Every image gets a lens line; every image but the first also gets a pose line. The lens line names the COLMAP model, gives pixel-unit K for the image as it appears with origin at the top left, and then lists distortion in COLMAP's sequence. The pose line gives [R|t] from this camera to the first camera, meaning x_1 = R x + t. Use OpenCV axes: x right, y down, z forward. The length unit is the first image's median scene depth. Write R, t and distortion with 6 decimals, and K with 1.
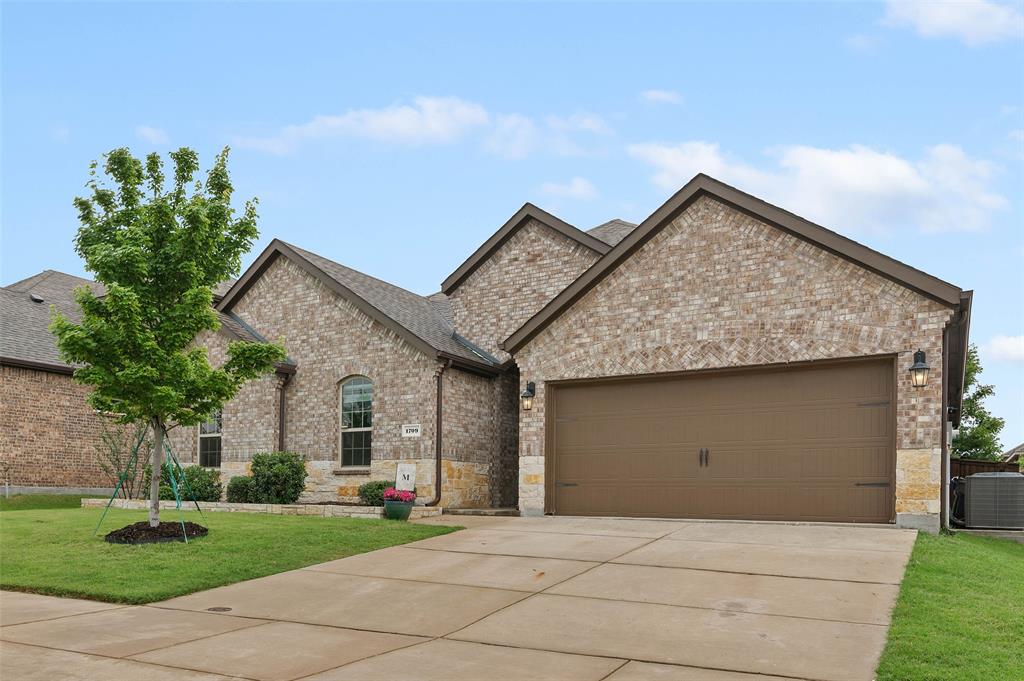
lens RADIAL K [[475.7, 0, 574.4], [0, 475.7, 329.1], [0, 0, 1]] dist [0.002932, -0.000372]
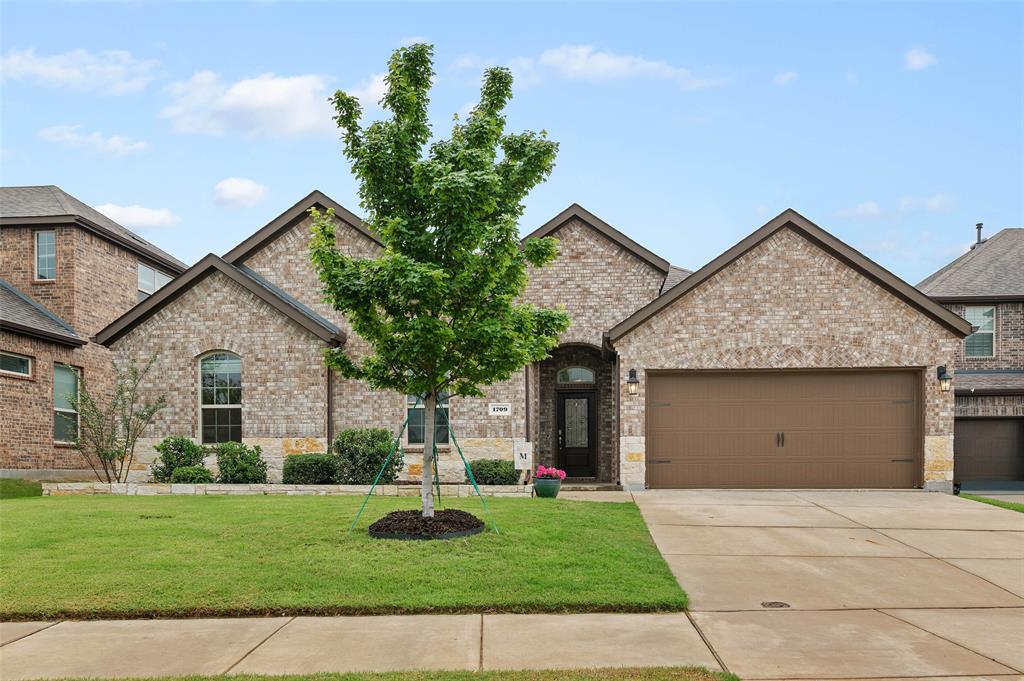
lens RADIAL K [[407.8, 0, 517.9], [0, 407.8, 339.2], [0, 0, 1]] dist [0.002680, 0.000226]
pose [[0.945878, 0.086661, 0.312738, -0.657704], [-0.096155, 0.995253, 0.015034, 0.054823], [-0.309951, -0.044292, 0.949720, 0.195512]]
